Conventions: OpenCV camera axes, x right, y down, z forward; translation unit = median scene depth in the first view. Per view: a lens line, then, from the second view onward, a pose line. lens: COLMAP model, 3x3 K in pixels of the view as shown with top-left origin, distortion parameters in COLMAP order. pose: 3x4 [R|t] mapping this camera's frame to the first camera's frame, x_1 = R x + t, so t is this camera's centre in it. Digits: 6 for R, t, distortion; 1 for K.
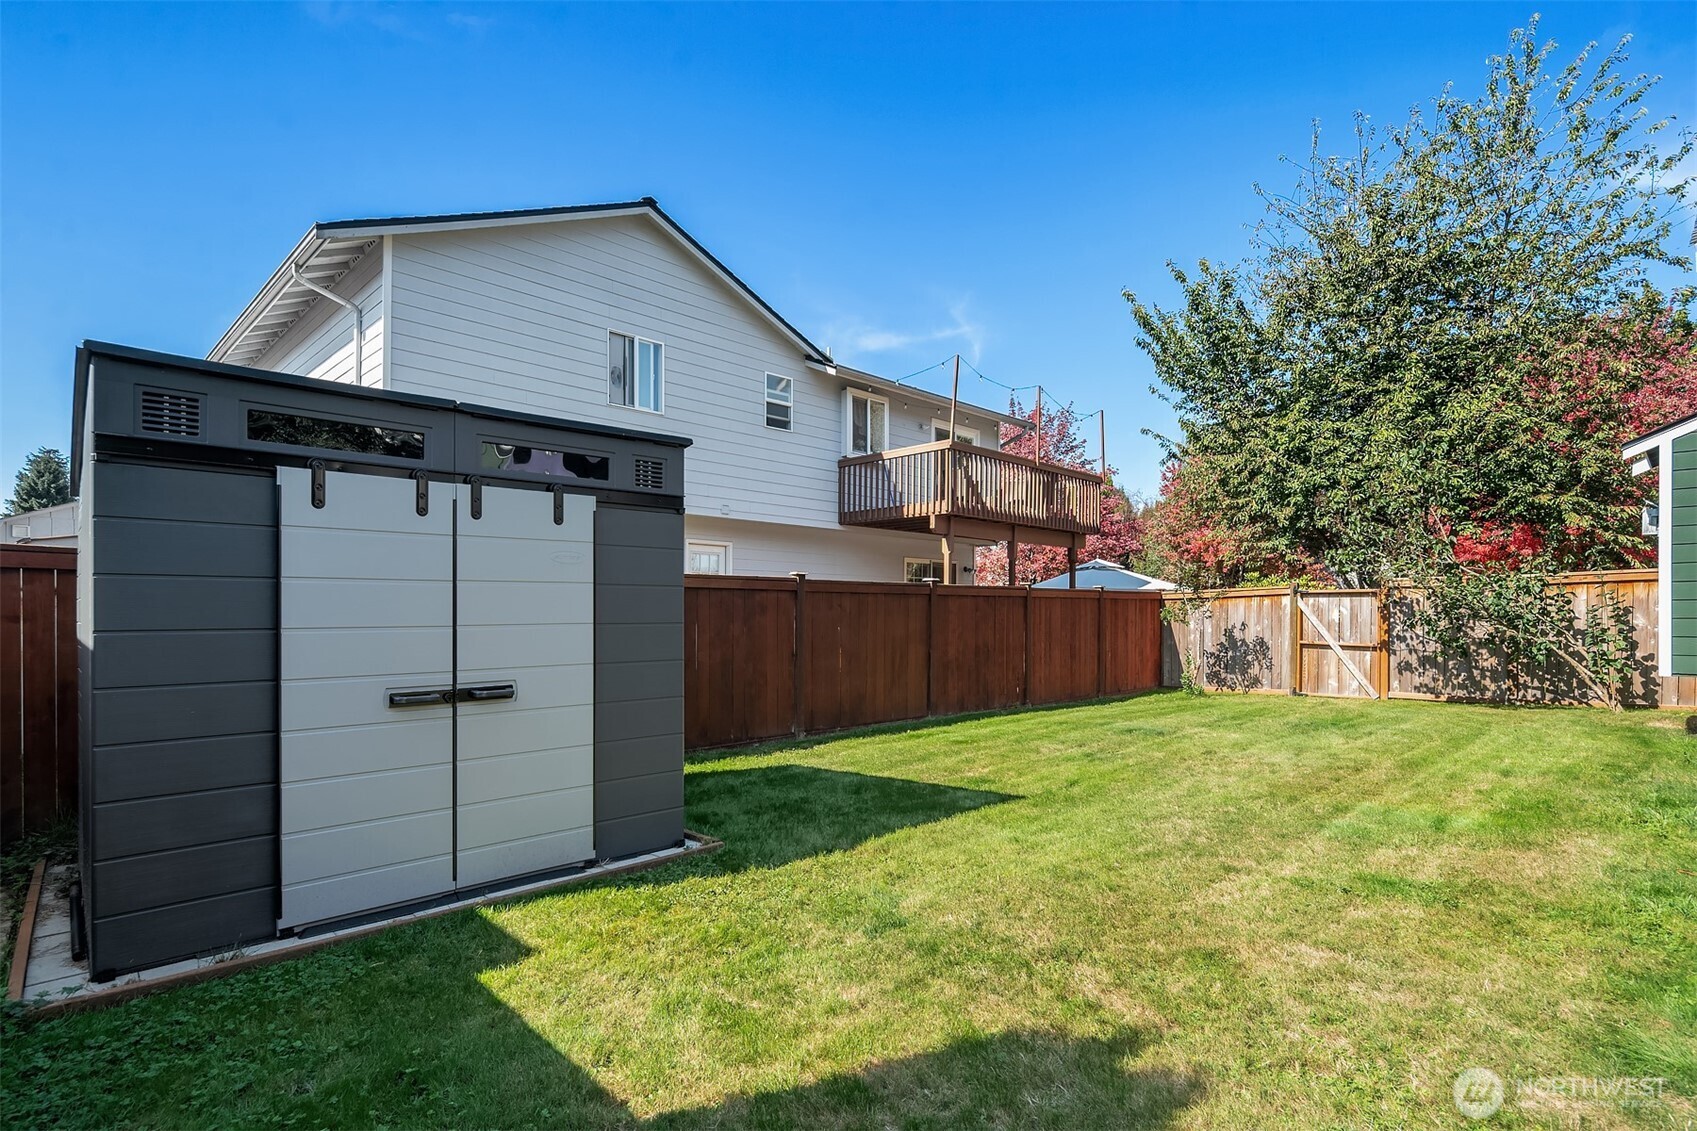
lens RADIAL K [[813.5, 0, 849.6], [0, 813.5, 612.2], [0, 0, 1]] dist [0.001416, 0.000061]
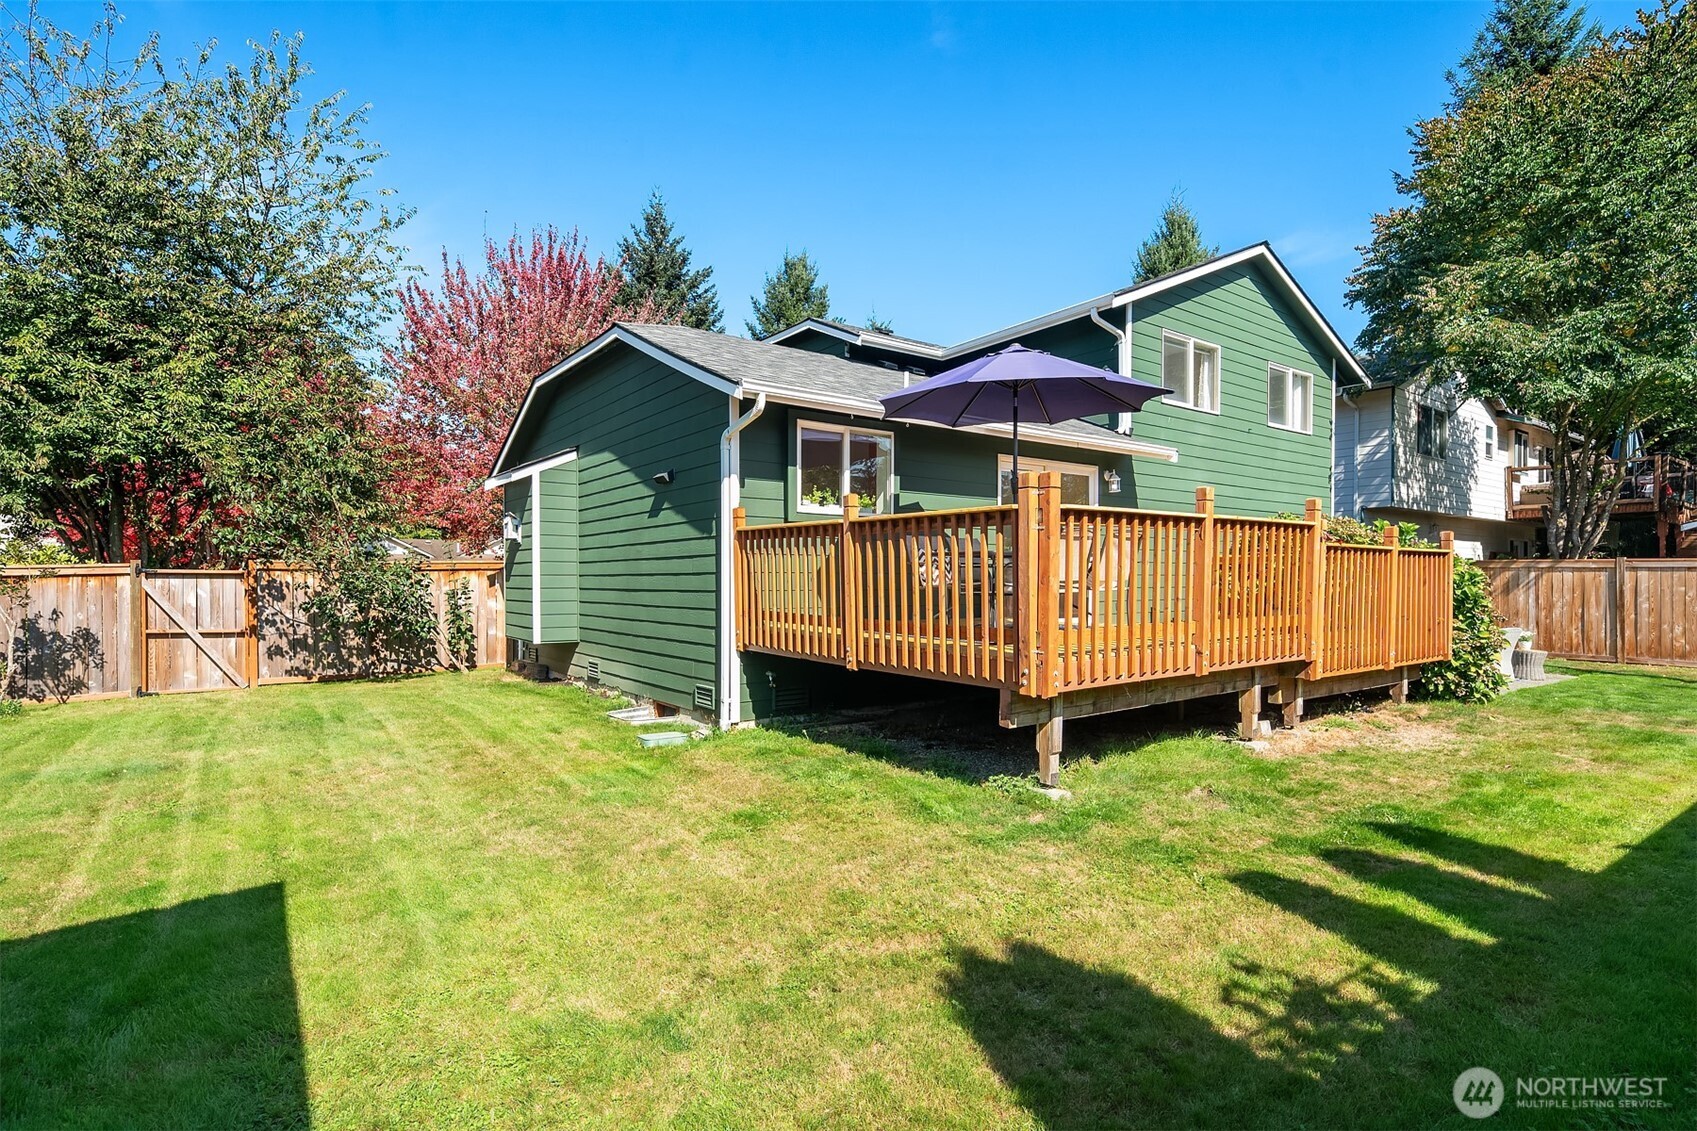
lens RADIAL K [[813.5, 0, 849.6], [0, 813.5, 612.2], [0, 0, 1]] dist [0.001416, 0.000061]
pose [[0.148057, -0.033472, 0.988412, -0.177829], [-0.002660, 0.999410, 0.034243, -0.014942], [-0.988975, -0.007699, 0.147880, 0.176654]]
